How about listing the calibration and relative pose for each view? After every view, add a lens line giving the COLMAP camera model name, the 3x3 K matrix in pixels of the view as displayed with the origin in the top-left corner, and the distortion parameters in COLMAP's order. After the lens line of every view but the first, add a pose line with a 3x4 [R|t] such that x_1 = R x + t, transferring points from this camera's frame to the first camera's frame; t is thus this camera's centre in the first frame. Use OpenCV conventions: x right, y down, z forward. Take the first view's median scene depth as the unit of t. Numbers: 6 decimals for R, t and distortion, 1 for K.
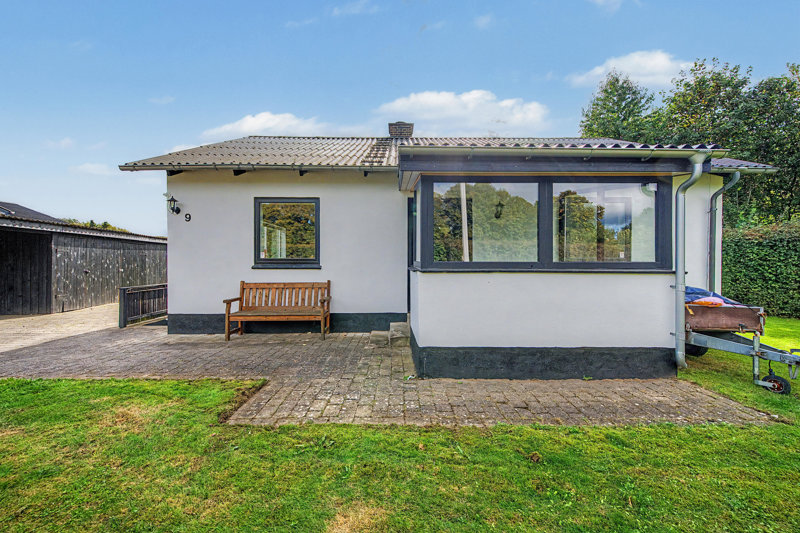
lens RADIAL K [[309.0, 0, 399.5], [0, 309.0, 262.6], [0, 0, 1]] dist [0.001361, 0.000573]
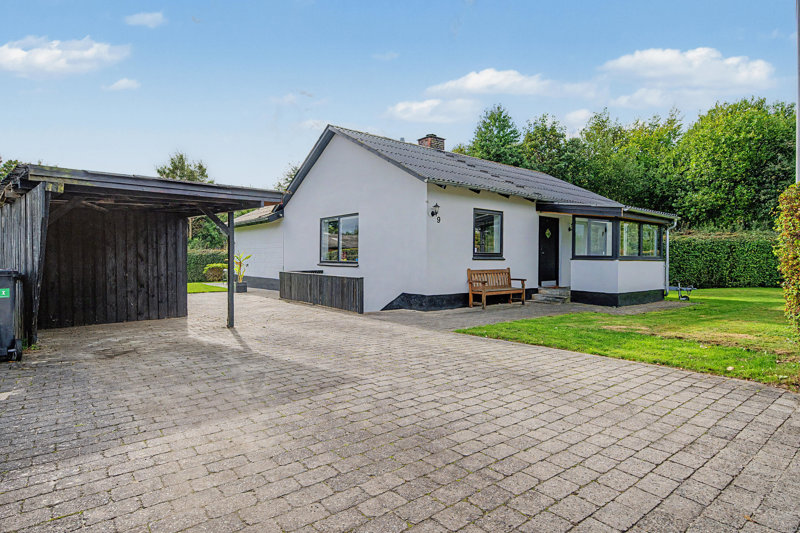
lens RADIAL K [[435.1, 0, 400.8], [0, 435.1, 265.7], [0, 0, 1]] dist [0.004422, 0.000526]
pose [[0.766592, -0.012221, 0.642018, -1.954199], [-0.000111, 0.999816, 0.019165, 0.008150], [-0.642134, -0.014763, 0.766450, -0.269483]]
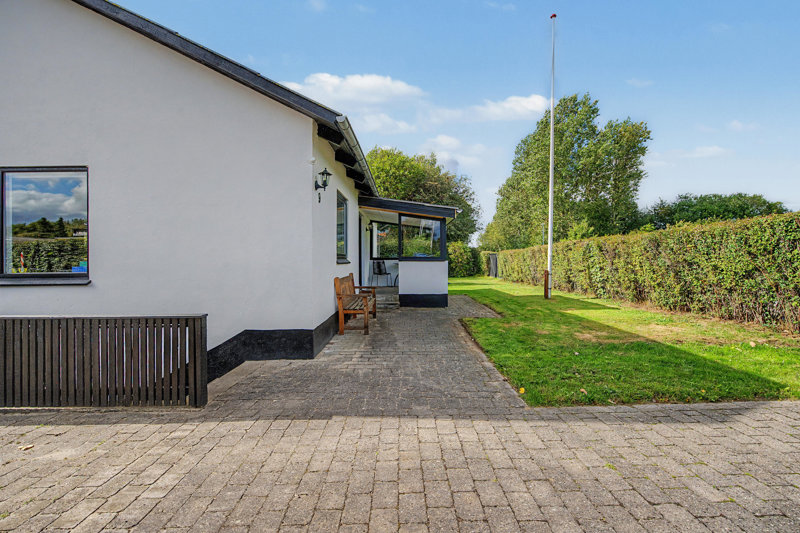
lens RADIAL K [[348.4, 0, 401.5], [0, 348.4, 260.6], [0, 0, 1]] dist [0.001961, 0.000262]
pose [[-0.035626, -0.006775, 0.999342, -1.539677], [0.012808, 0.999892, 0.007236, 0.004305], [-0.999283, 0.013058, -0.035535, 0.847902]]
